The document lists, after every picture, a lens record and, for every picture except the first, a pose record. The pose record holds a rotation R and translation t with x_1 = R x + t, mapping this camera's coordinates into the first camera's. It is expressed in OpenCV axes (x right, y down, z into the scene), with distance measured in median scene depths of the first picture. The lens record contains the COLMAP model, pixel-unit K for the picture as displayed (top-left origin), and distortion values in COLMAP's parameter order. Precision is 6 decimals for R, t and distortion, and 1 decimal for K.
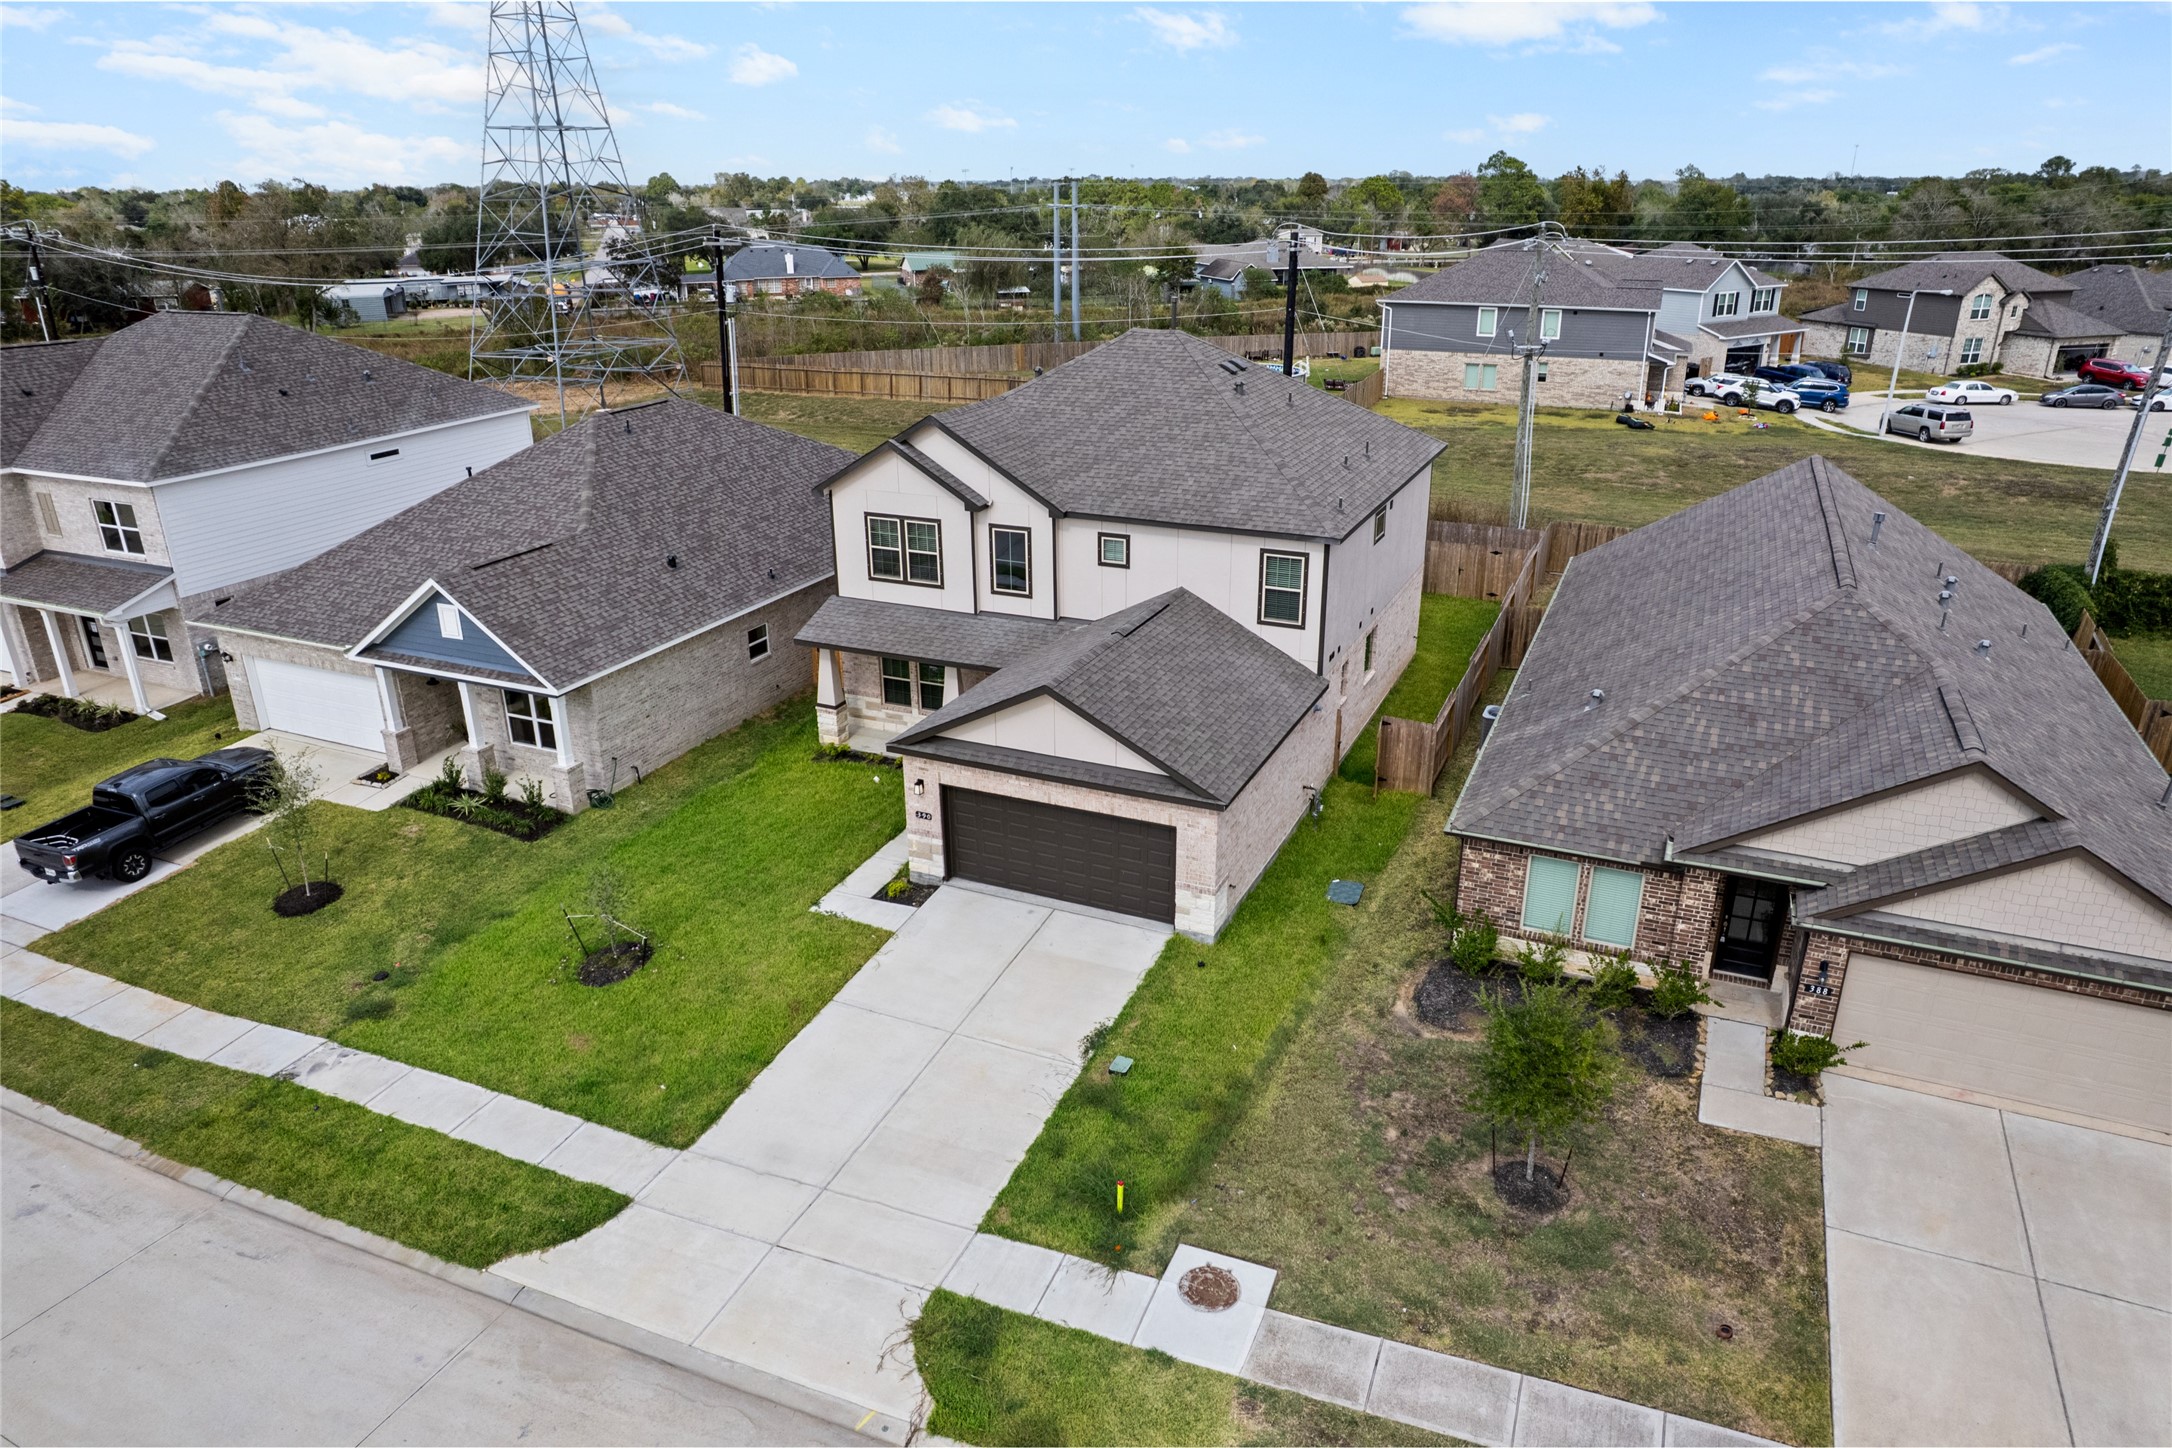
lens RADIAL K [[1372.9, 0, 1087.7], [0, 1372.9, 727.2], [0, 0, 1]] dist [-0.043160, 0.007380]
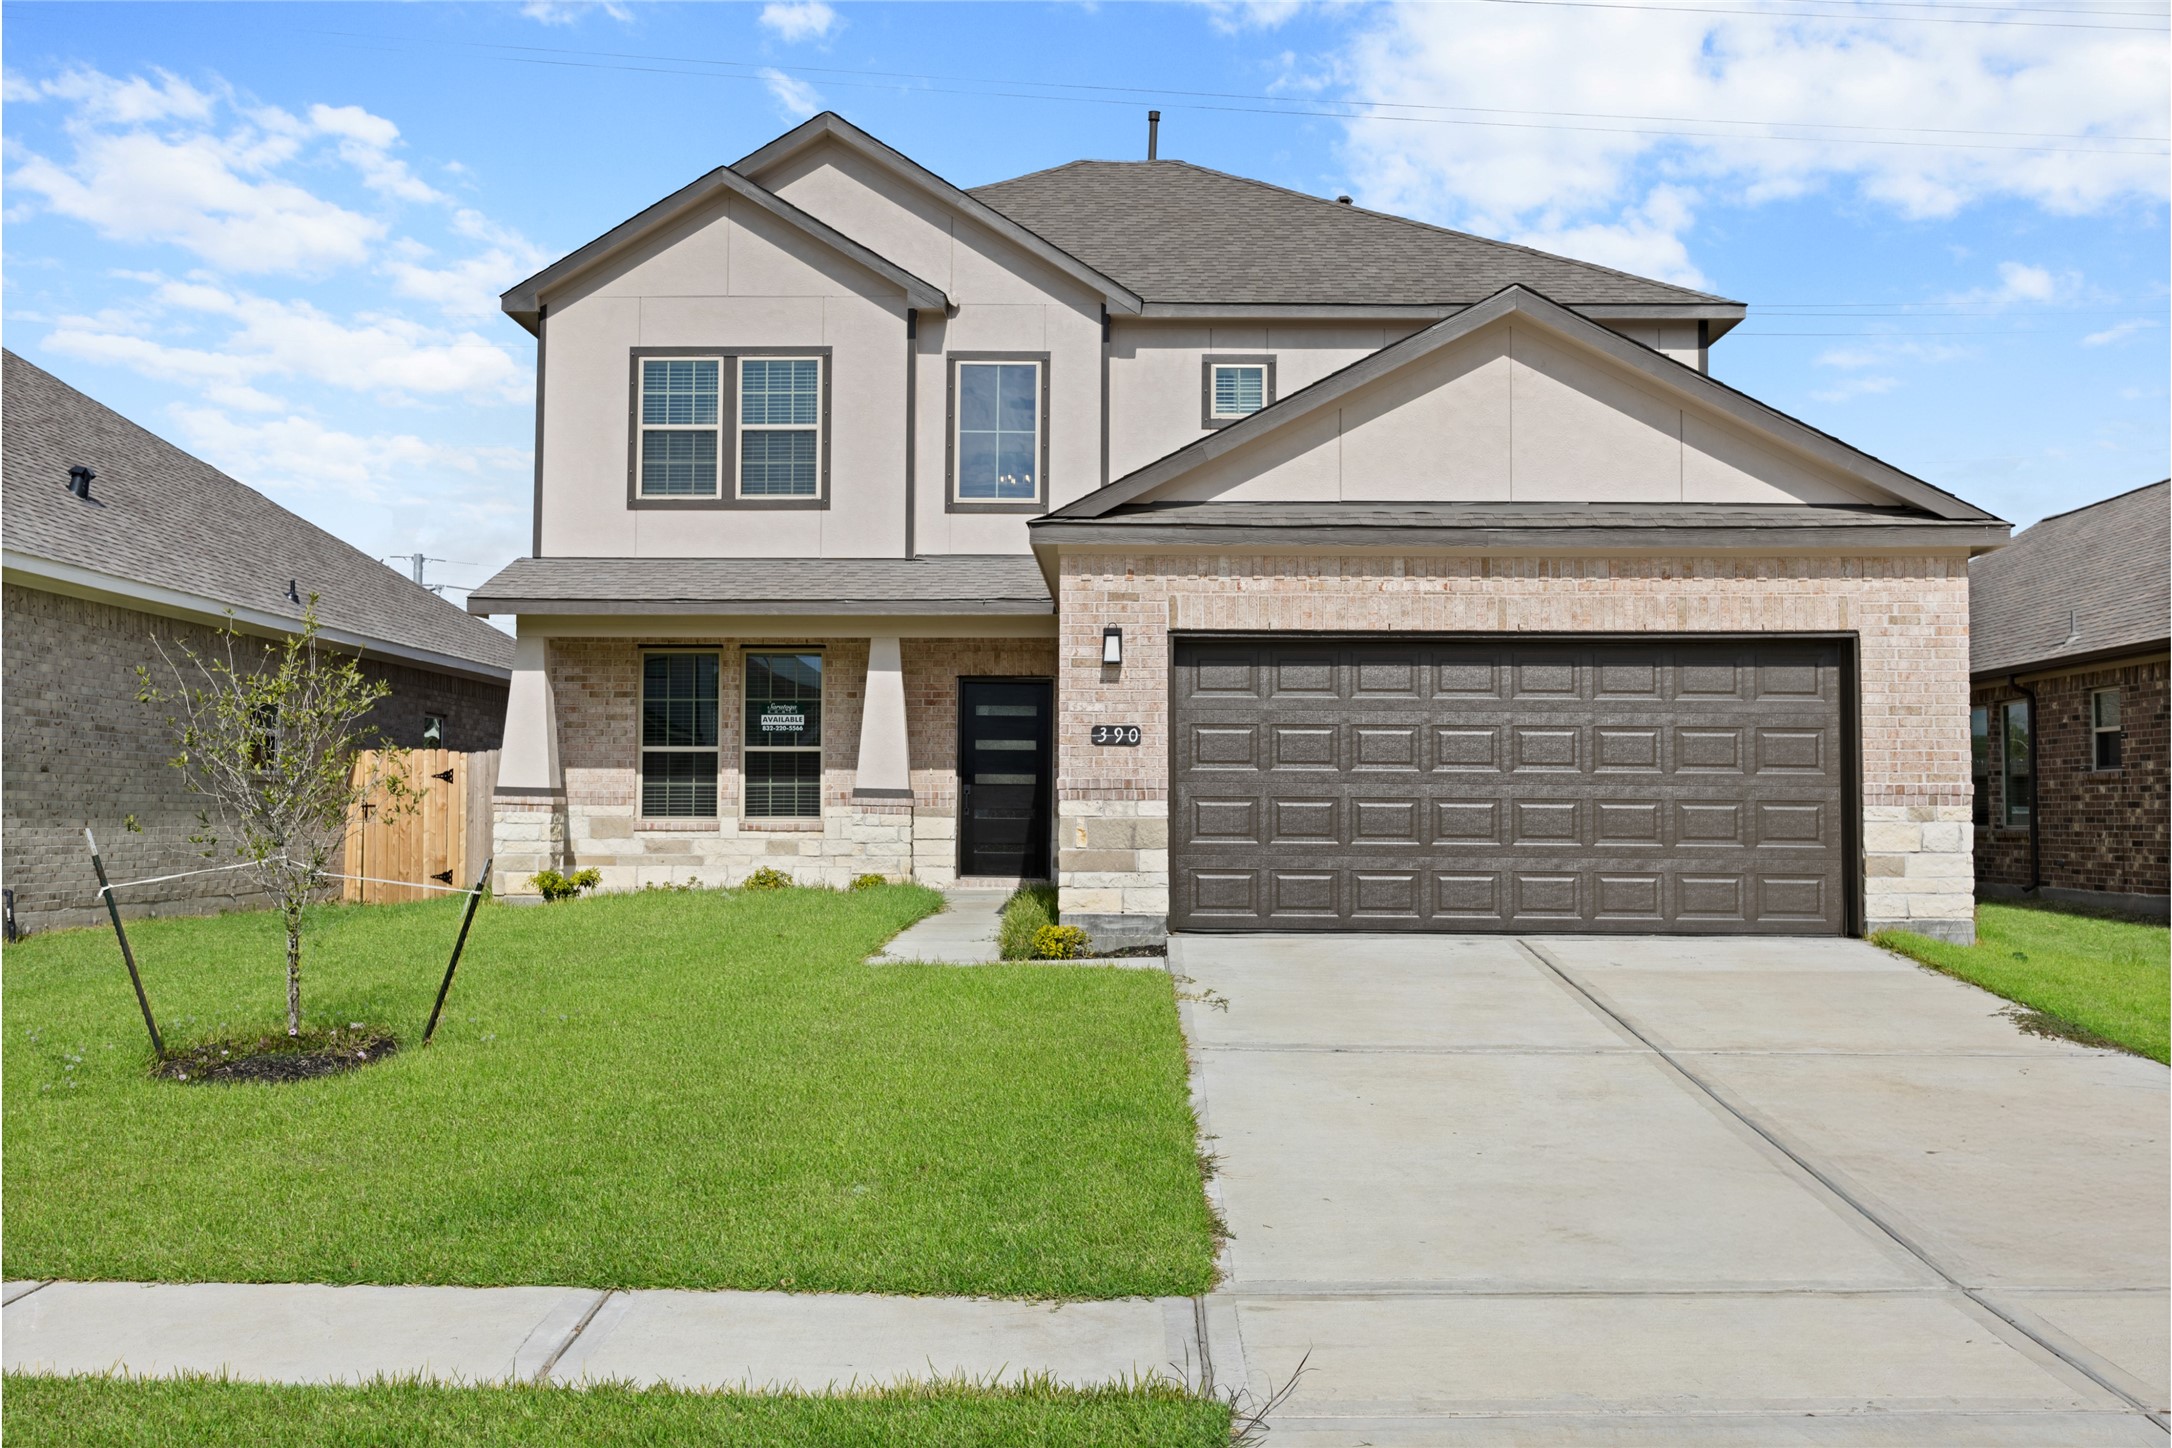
lens RADIAL K [[2041.4, 0, 1083.0], [0, 2041.4, 724.0], [0, 0, 1]] dist [-0.017237, 0.000000]
pose [[0.922690, 0.027728, 0.384545, -0.291314], [0.132695, 0.913634, -0.384272, 0.232728], [-0.361988, 0.405591, 0.839321, 0.475542]]
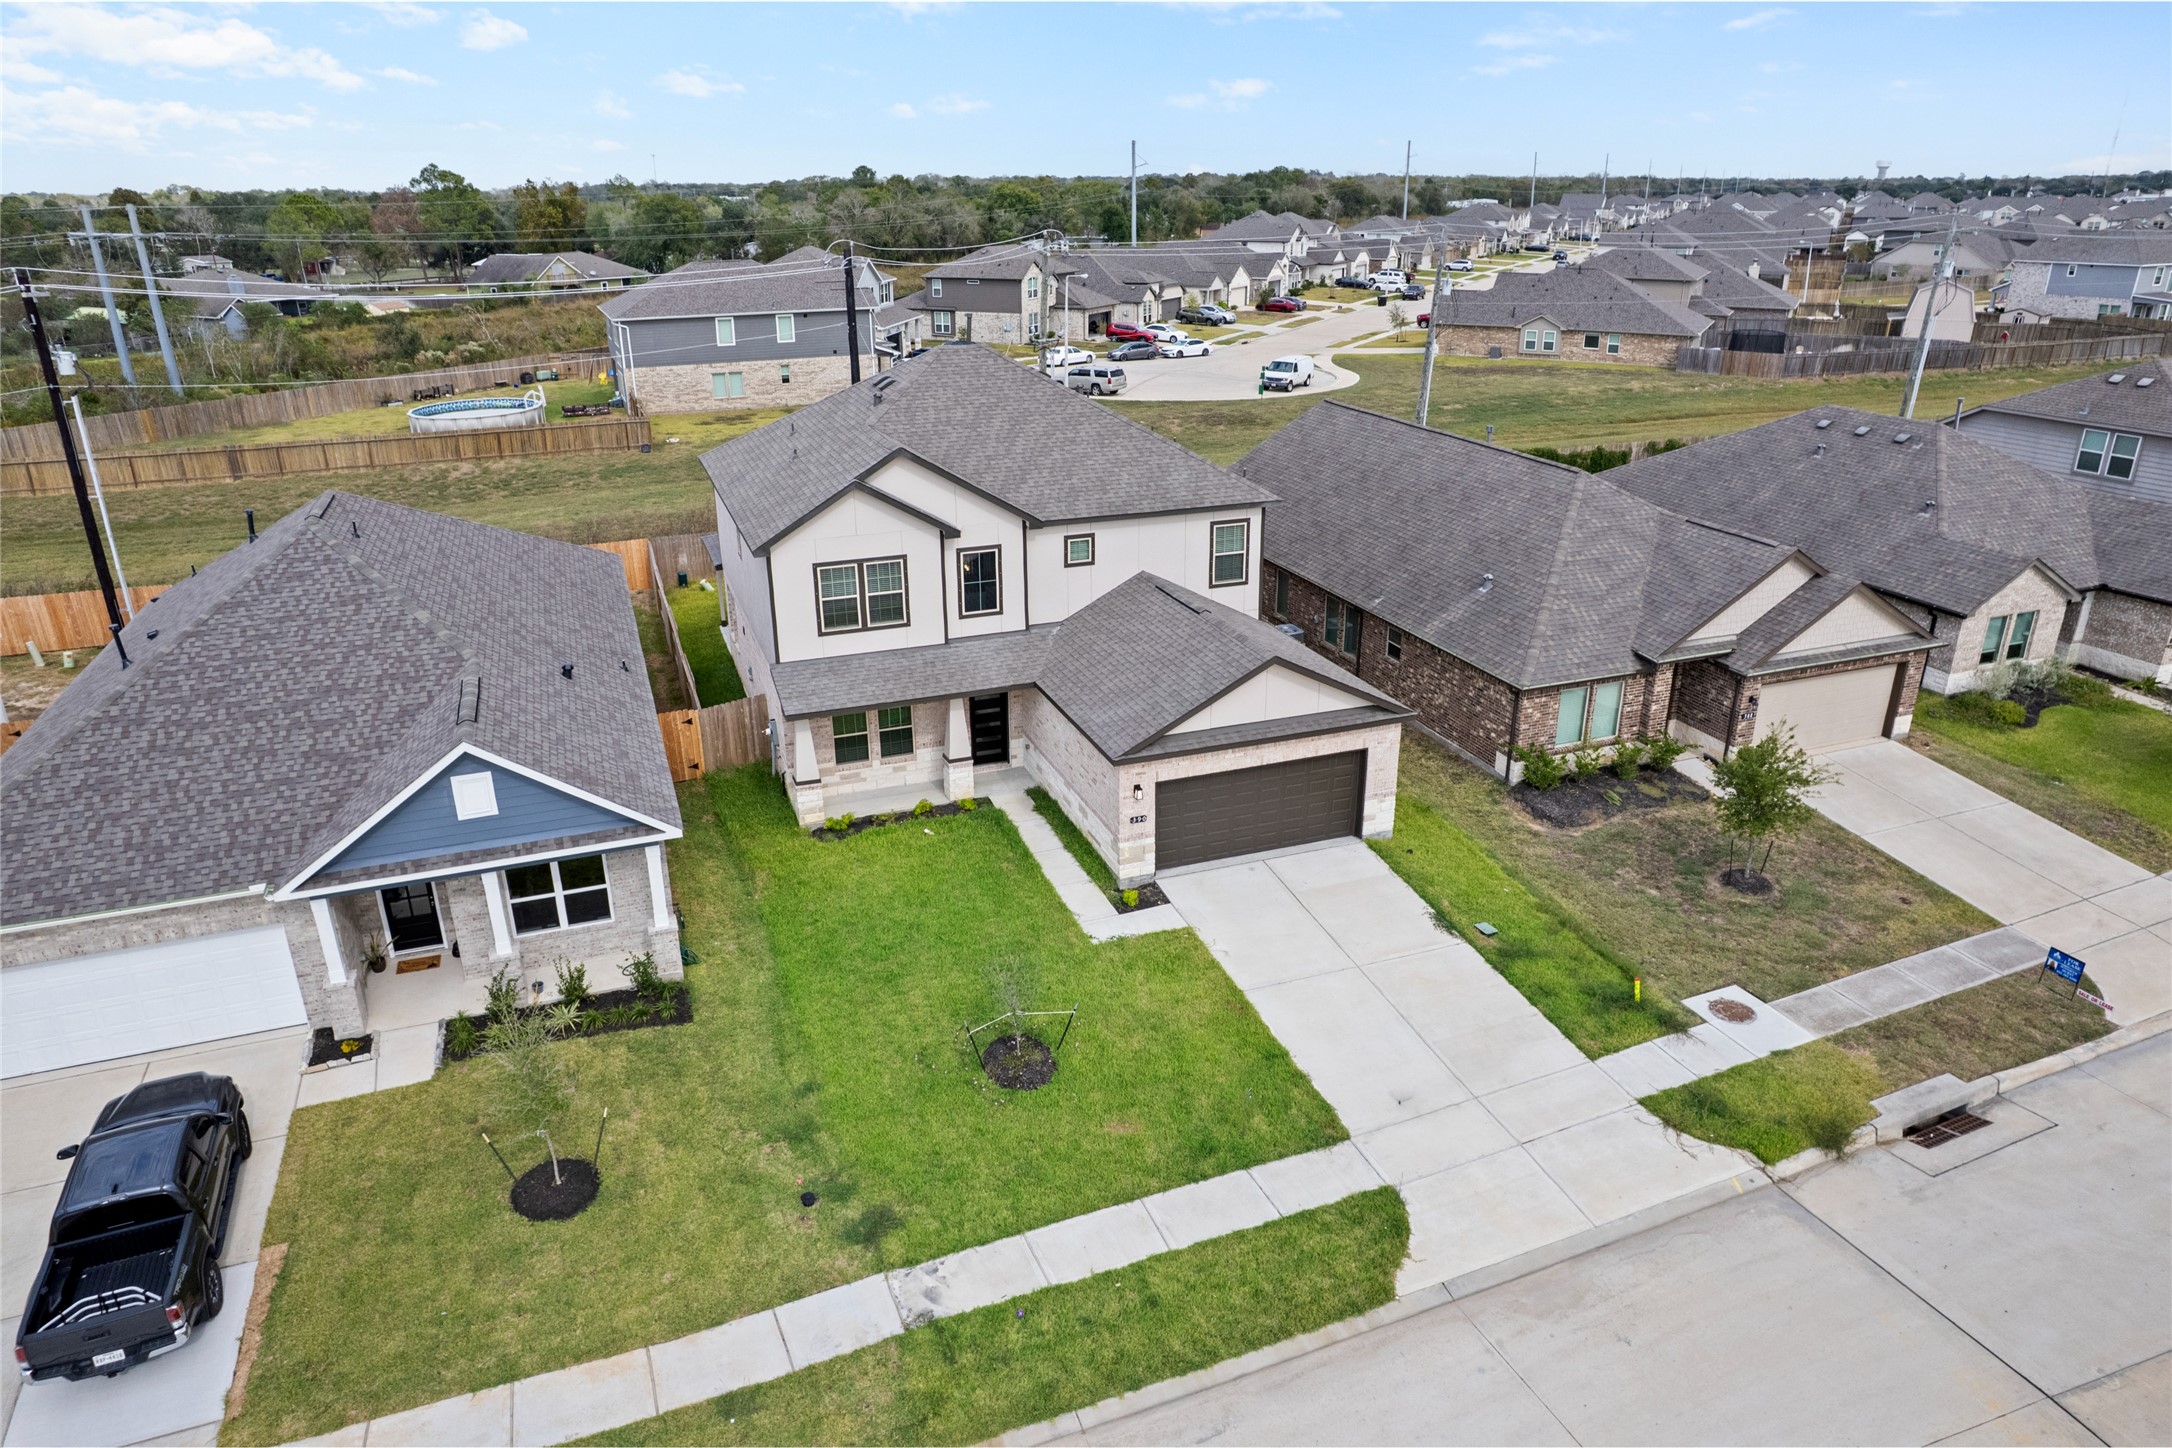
lens RADIAL K [[1372.9, 0, 1086.1], [0, 1372.9, 731.0], [0, 0, 1]] dist [-0.043160, 0.007380]
pose [[0.716189, -0.259904, 0.647706, -0.691415], [0.262388, 0.960256, 0.095190, -0.093310], [-0.646704, 0.101776, 0.755920, 0.208365]]
